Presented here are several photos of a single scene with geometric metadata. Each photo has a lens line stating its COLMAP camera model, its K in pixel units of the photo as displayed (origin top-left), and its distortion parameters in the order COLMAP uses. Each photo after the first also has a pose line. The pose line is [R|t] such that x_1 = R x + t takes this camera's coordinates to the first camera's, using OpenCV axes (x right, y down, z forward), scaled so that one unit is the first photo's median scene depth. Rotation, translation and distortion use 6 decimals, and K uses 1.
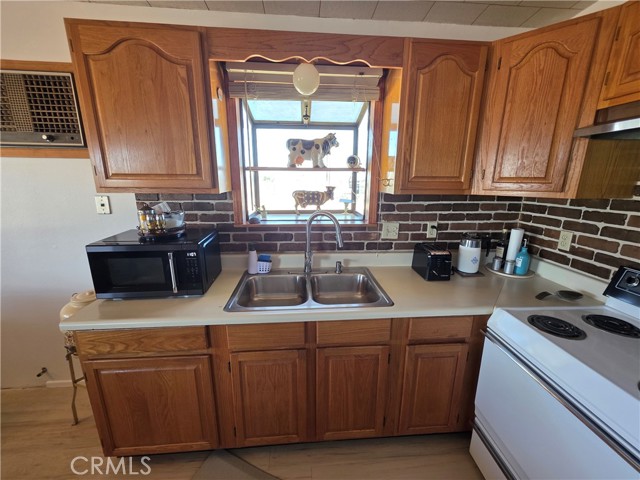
lens RADIAL K [[257.5, 0, 321.4], [0, 257.5, 237.0], [0, 0, 1]] dist [0.002574, 0.000203]
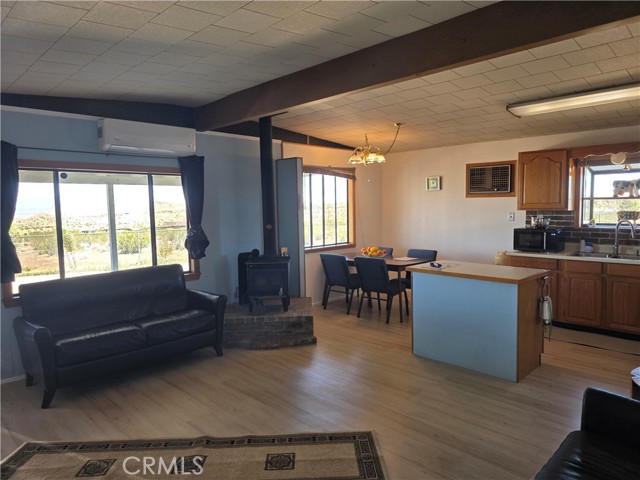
lens RADIAL K [[429.5, 0, 325.3], [0, 429.5, 238.6], [0, 0, 1]] dist [0.061328, -0.058576]
pose [[0.657307, 0.042011, -0.752451, 0.902285], [-0.153069, 0.985076, -0.078715, 0.580034], [0.737914, 0.166917, 0.653928, -2.510339]]
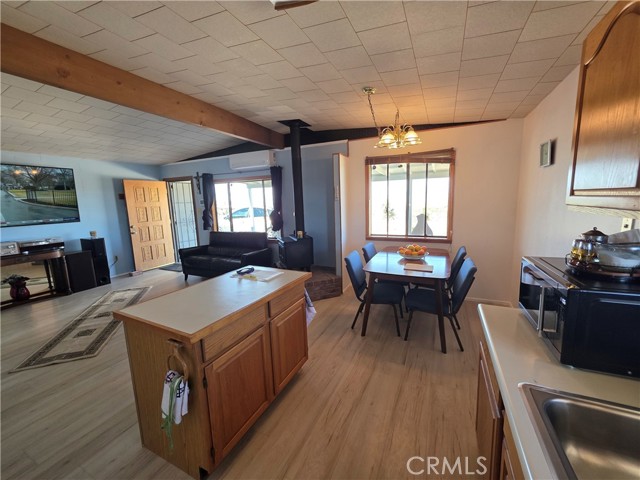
lens RADIAL K [[257.5, 0, 321.4], [0, 257.5, 237.0], [0, 0, 1]] dist [0.002574, 0.000203]
pose [[-0.499274, 0.133516, -0.856095, 0.311352], [-0.173653, 0.952589, 0.249839, -0.120299], [0.848864, 0.273402, -0.452417, 0.530668]]
